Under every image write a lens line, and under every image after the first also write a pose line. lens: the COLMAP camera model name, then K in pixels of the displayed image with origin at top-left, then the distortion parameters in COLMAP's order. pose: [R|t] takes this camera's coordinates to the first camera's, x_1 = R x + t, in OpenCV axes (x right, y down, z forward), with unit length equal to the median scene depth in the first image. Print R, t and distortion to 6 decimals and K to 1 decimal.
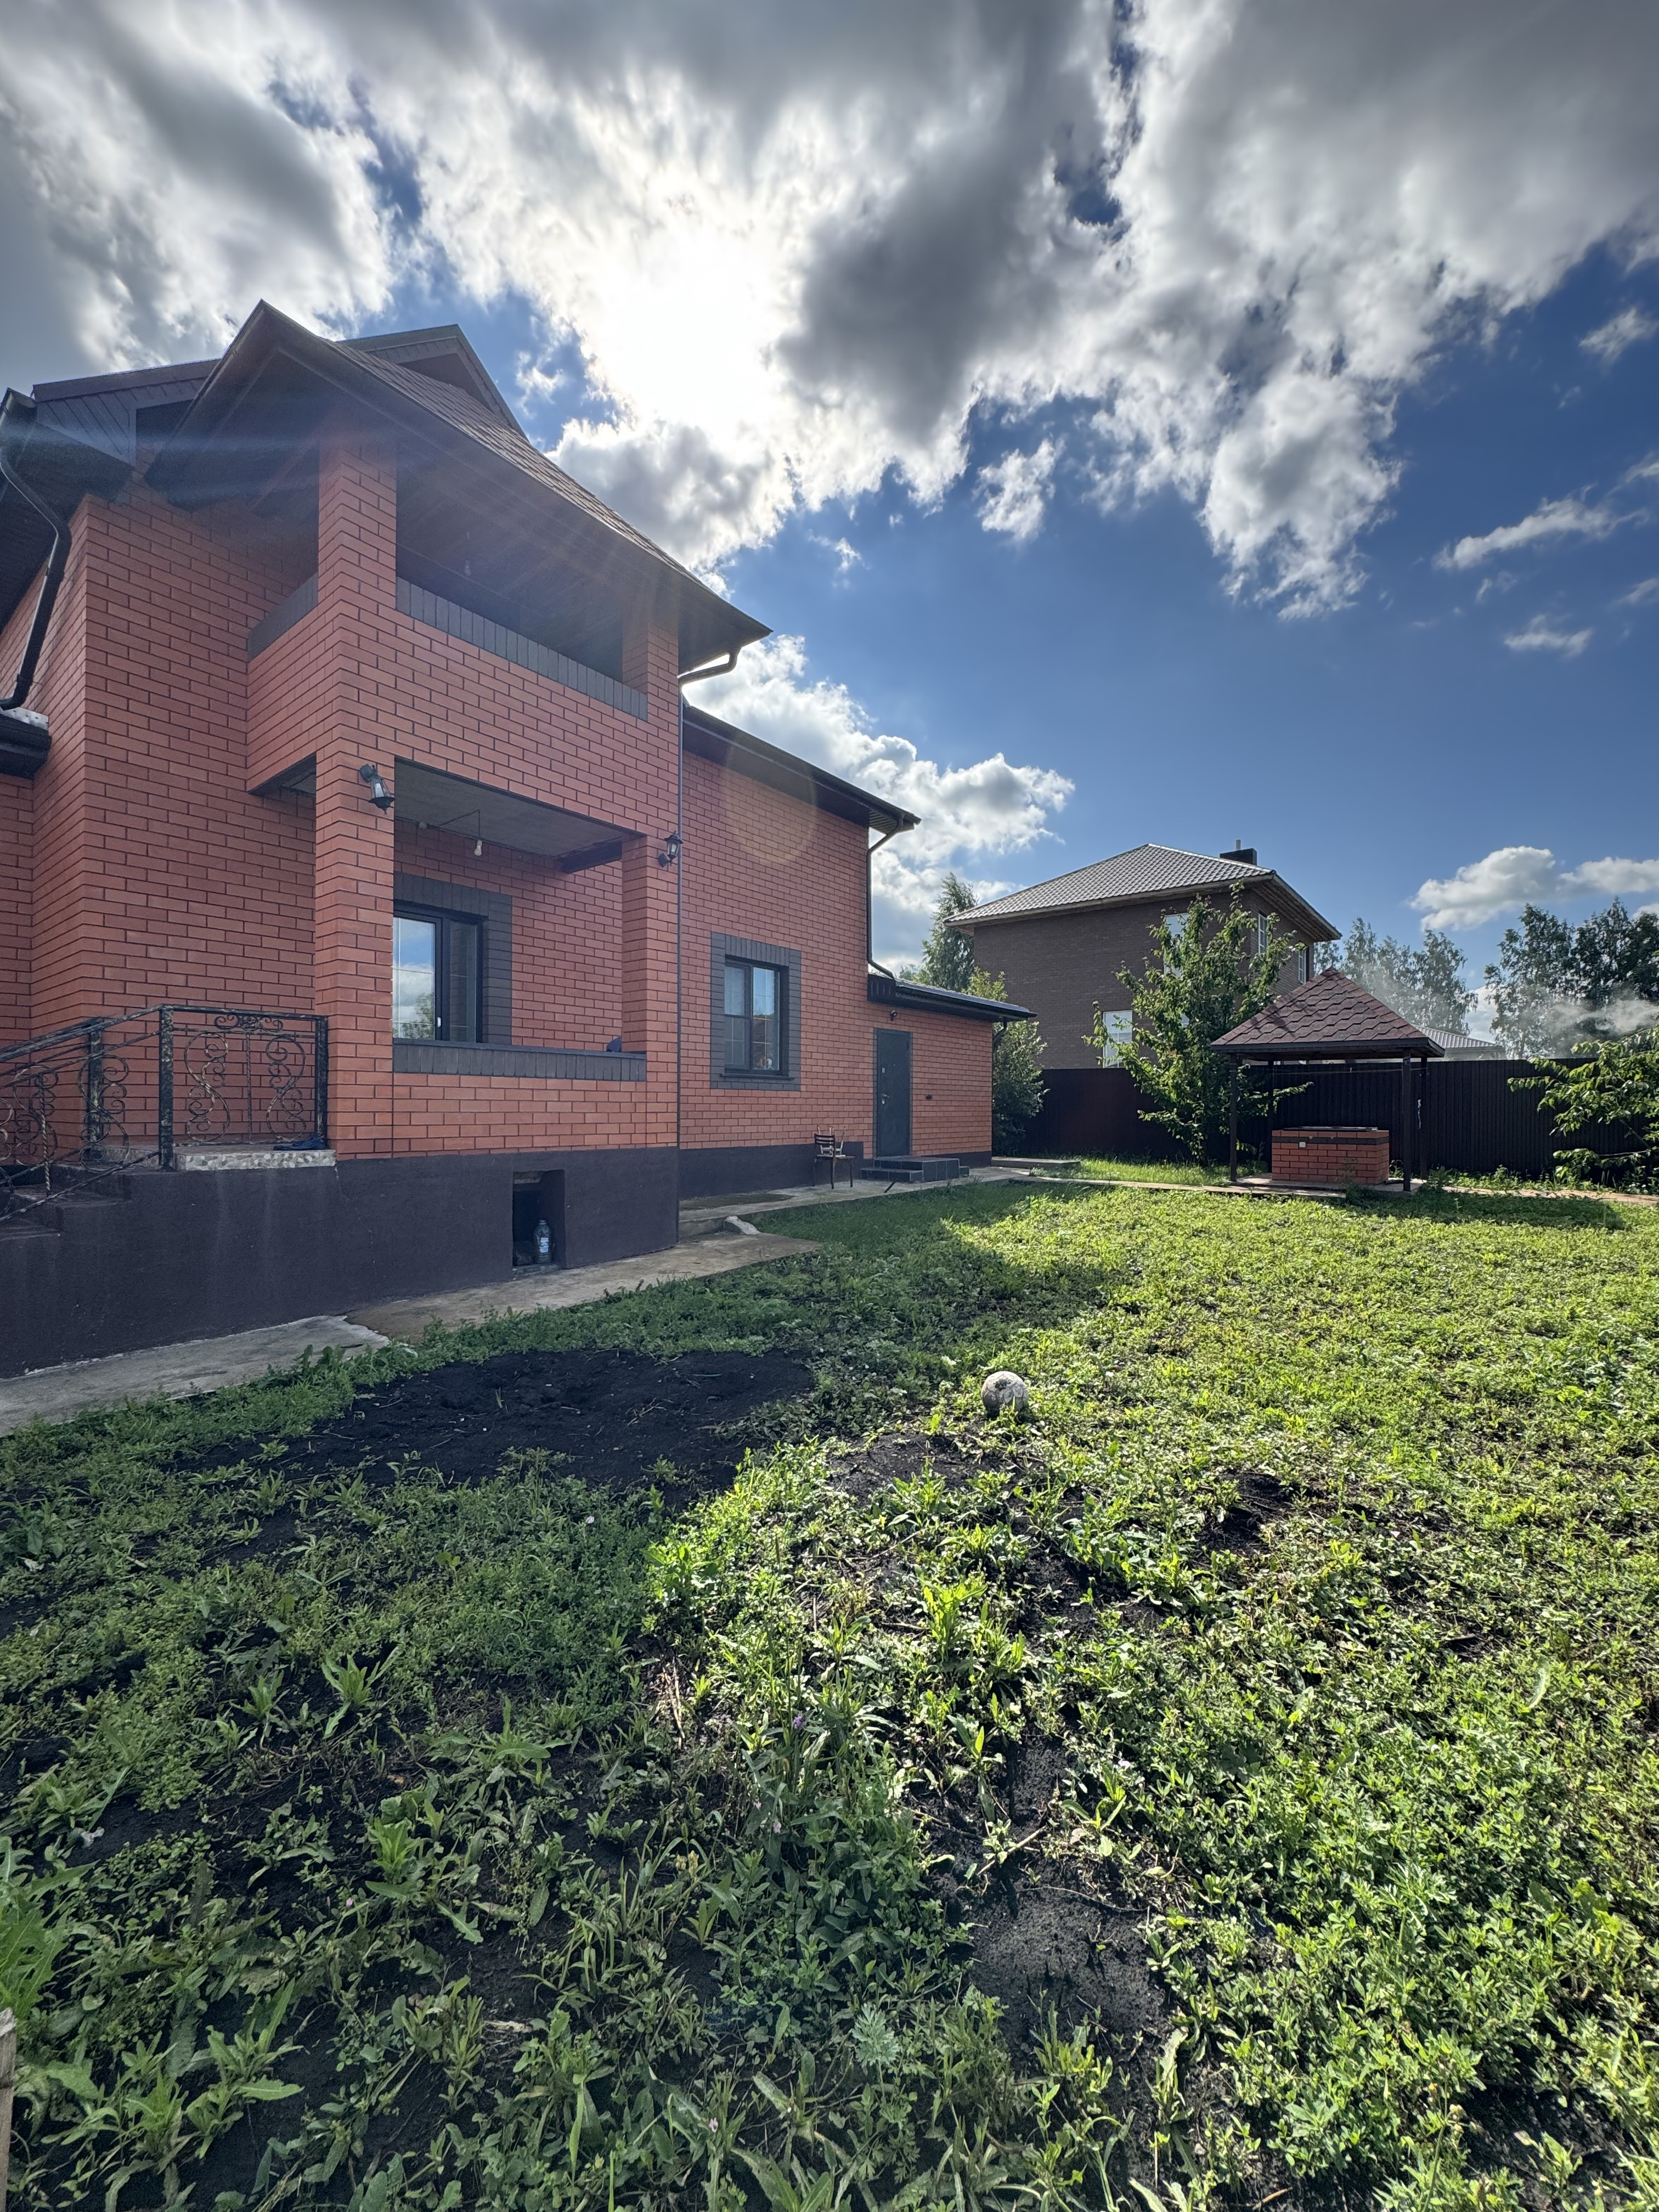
lens RADIAL K [[885.9, 0, 813.3], [0, 885.9, 1124.4], [0, 0, 1]] dist [-0.004182, 0.001052]
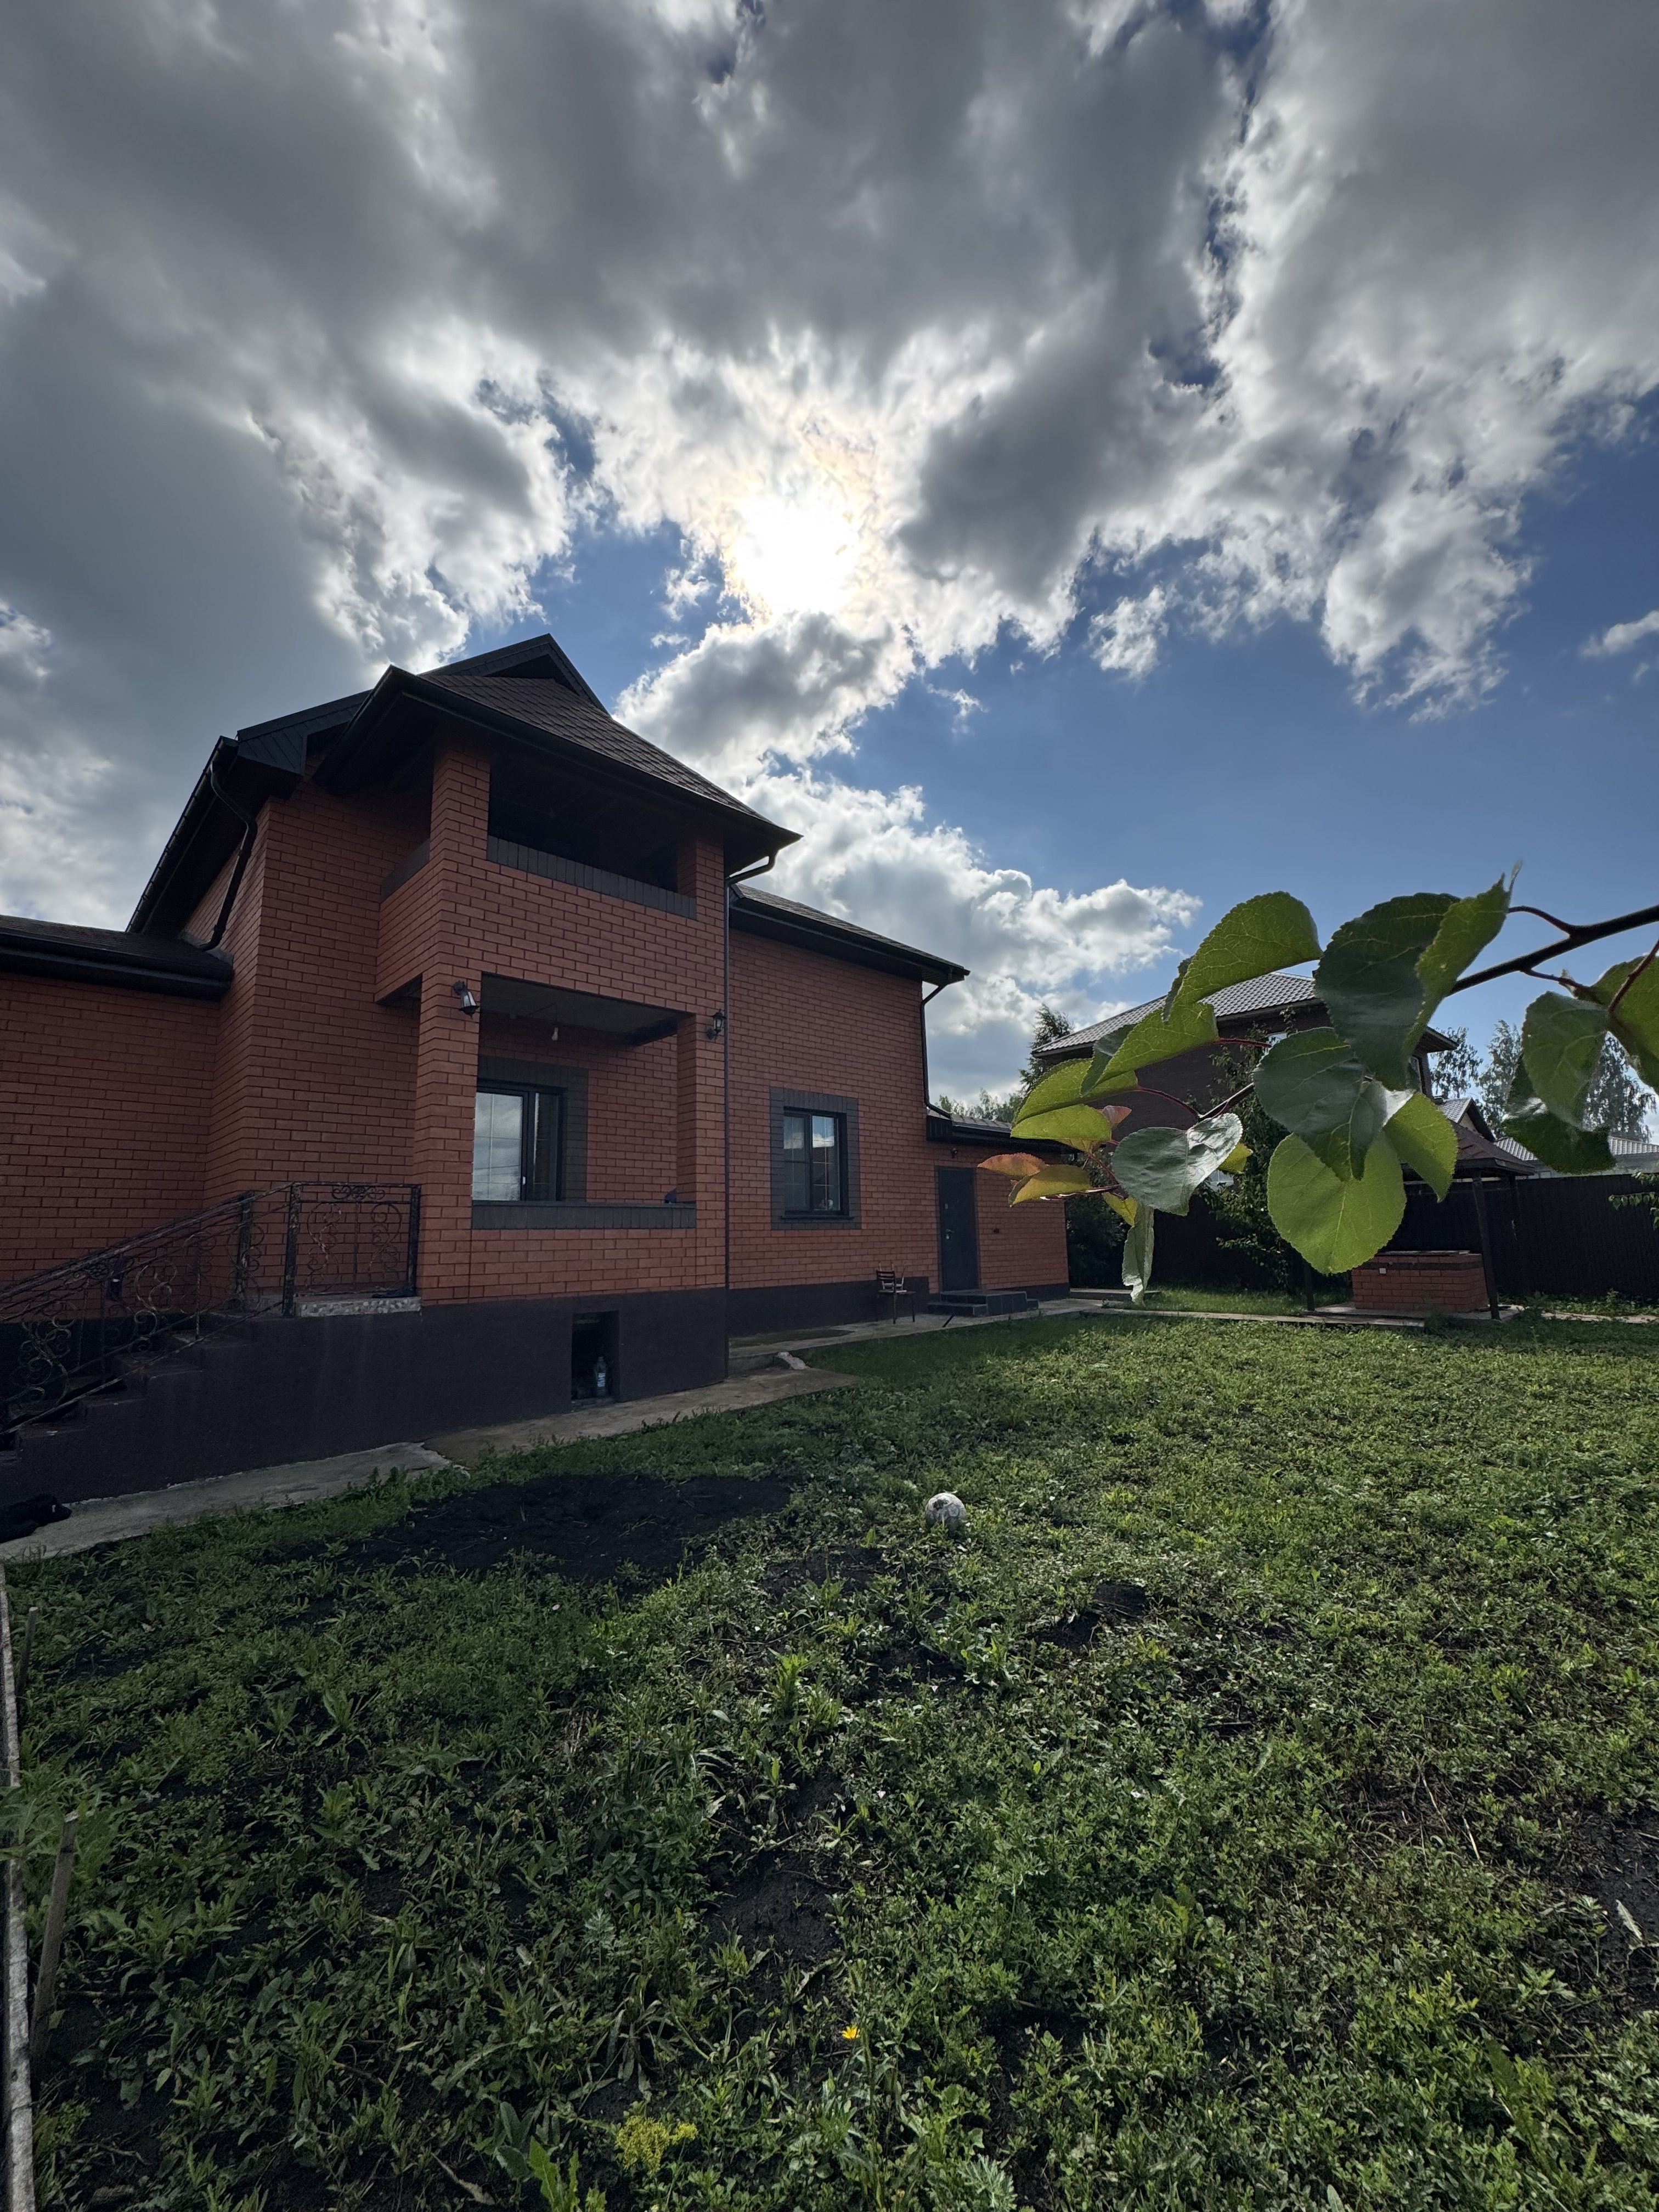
lens RADIAL K [[885.9, 0, 807.5], [0, 885.9, 1122.6], [0, 0, 1]] dist [-0.004182, 0.001052]
pose [[0.989961, -0.042874, -0.134684, 0.148019], [0.022405, 0.988437, -0.149969, -0.013466], [0.139557, 0.145446, 0.979474, -0.129625]]
